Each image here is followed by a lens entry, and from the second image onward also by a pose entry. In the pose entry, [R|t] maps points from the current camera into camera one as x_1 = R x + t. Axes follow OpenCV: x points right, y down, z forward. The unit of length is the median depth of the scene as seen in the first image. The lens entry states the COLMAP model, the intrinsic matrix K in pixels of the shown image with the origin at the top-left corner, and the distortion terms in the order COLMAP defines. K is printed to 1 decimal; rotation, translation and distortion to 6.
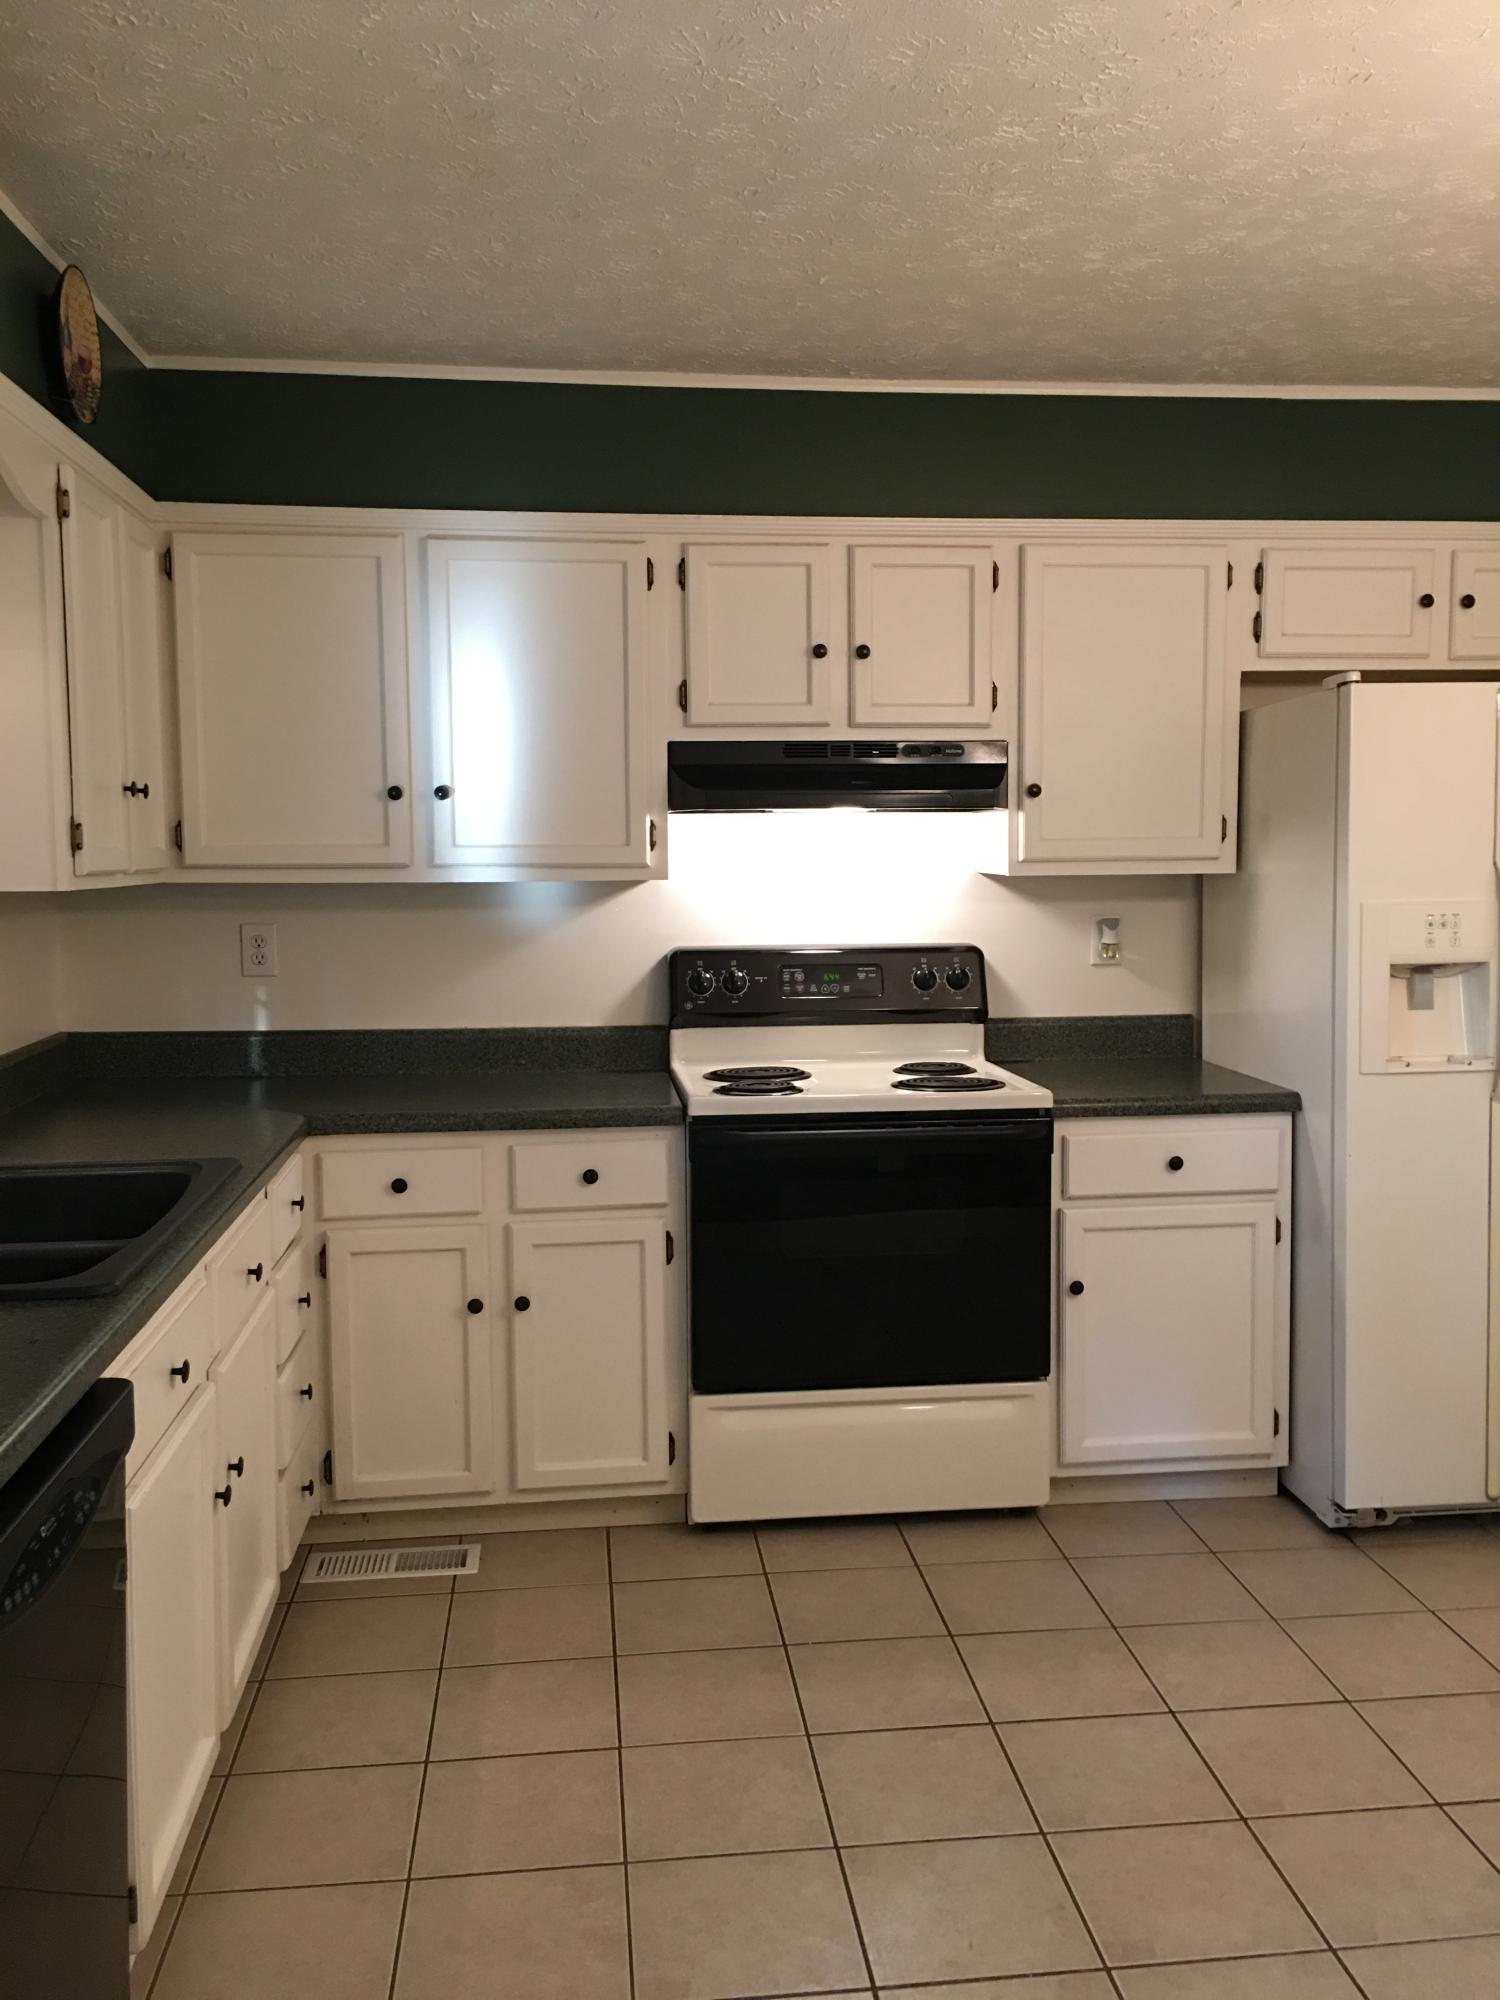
lens RADIAL K [[1693.1, 0, 760.2], [0, 1693.1, 1004.9], [0, 0, 1]] dist [0.041114, -0.029062]
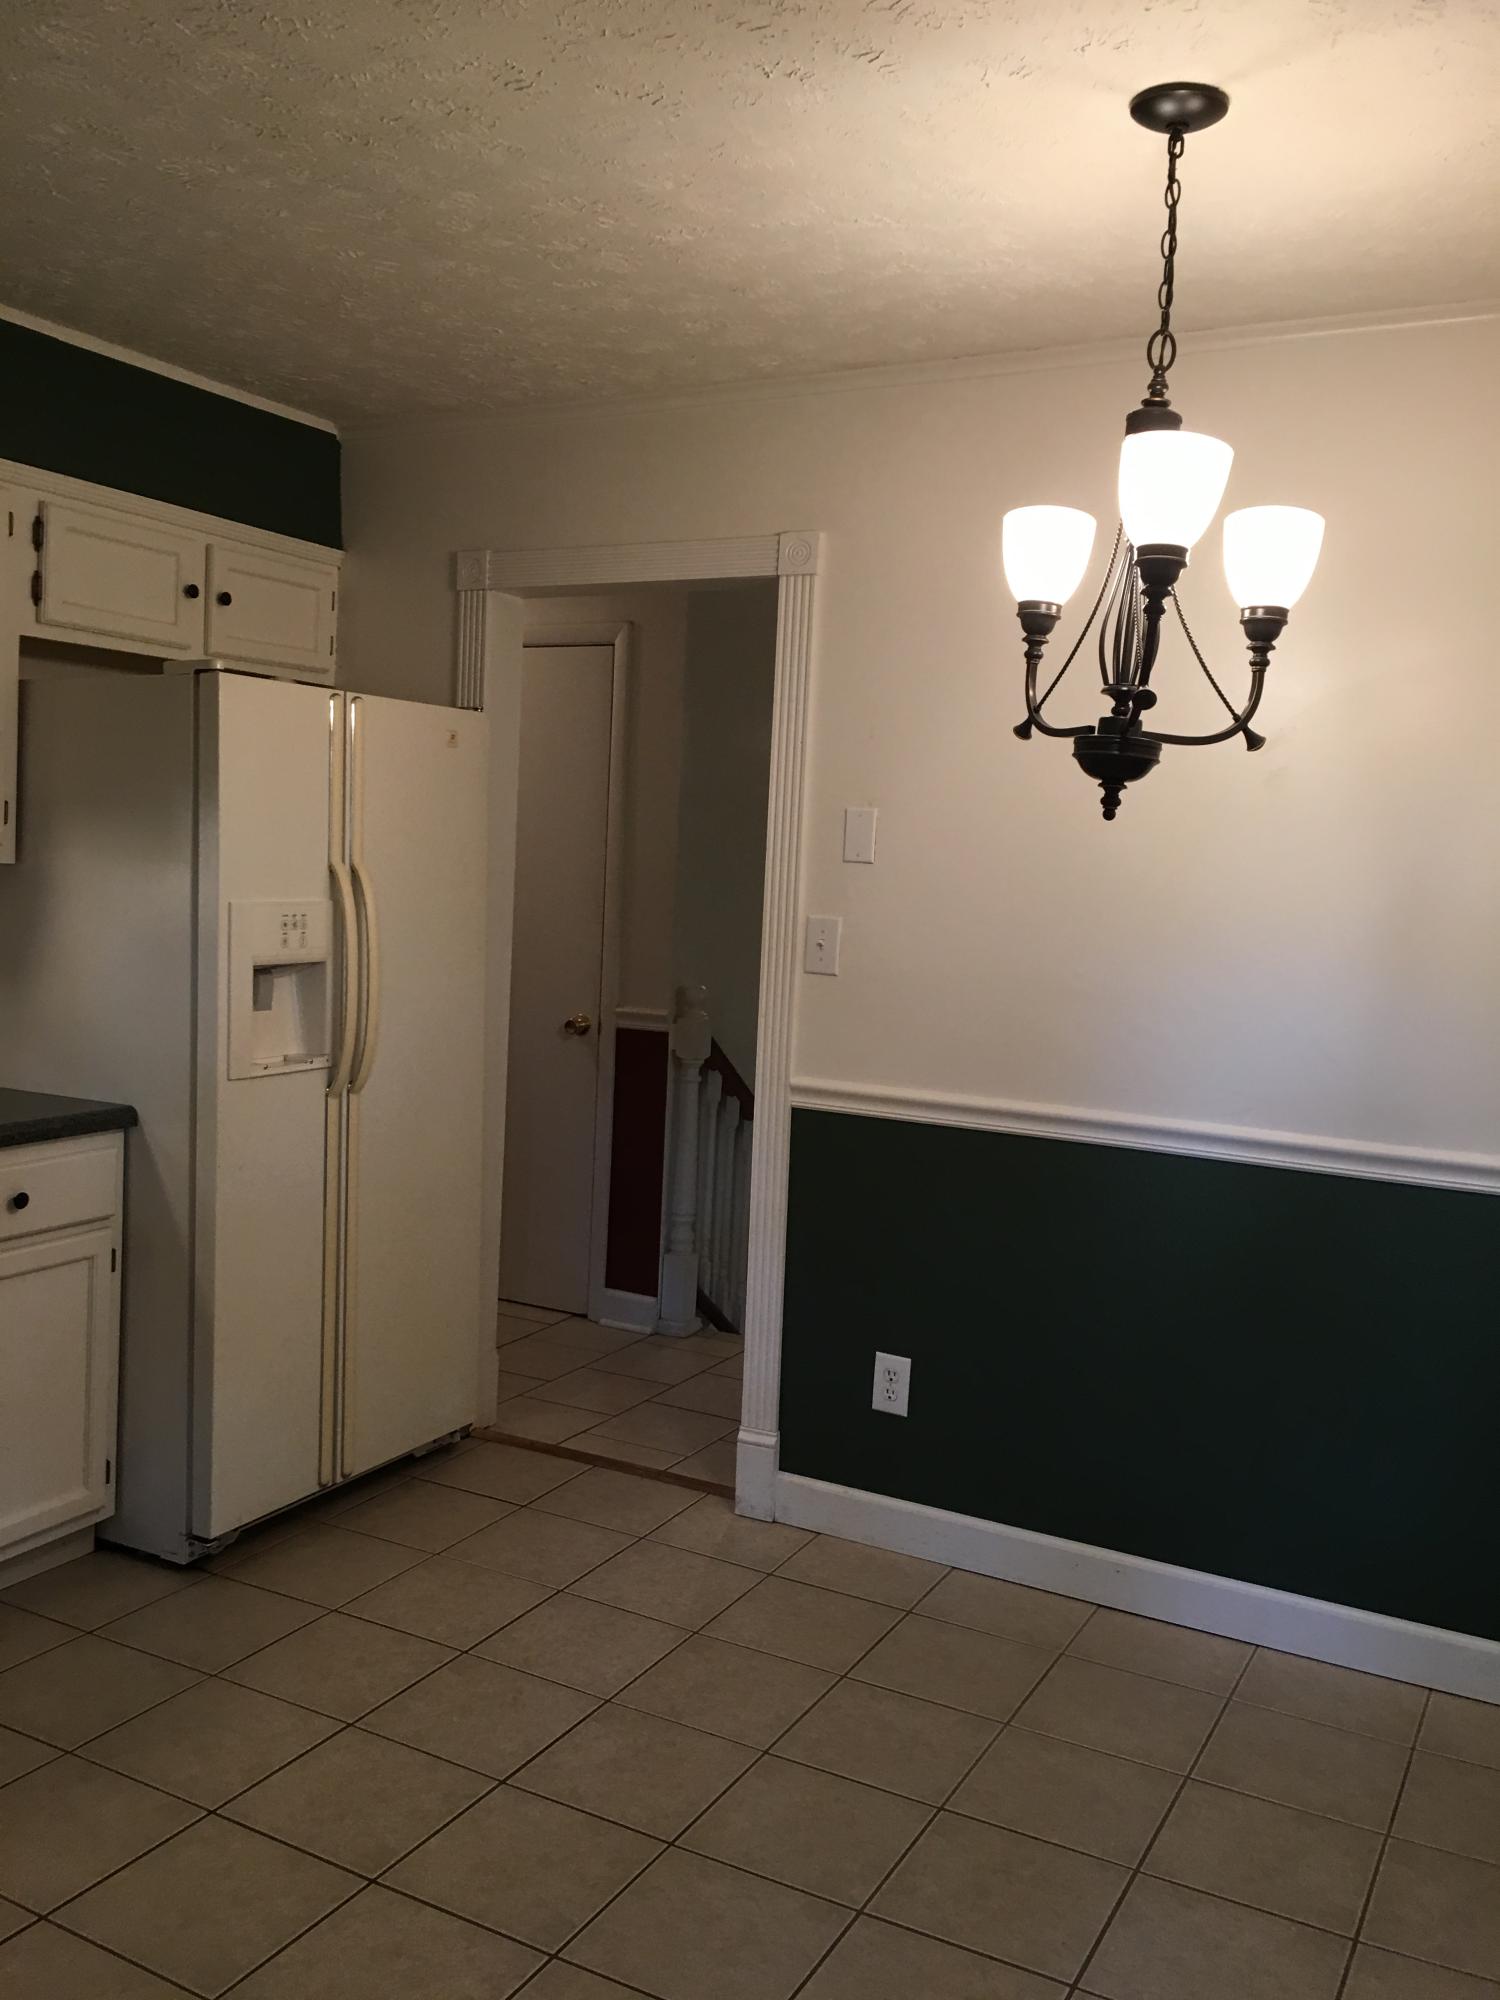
lens RADIAL K [[1693.1, 0, 757.3], [0, 1693.1, 993.4], [0, 0, 1]] dist [0.041114, -0.029062]
pose [[0.560937, -0.030981, 0.827279, -0.252855], [0.031938, 0.999365, 0.015770, -0.013116], [-0.827242, 0.017575, 0.561570, 0.200854]]
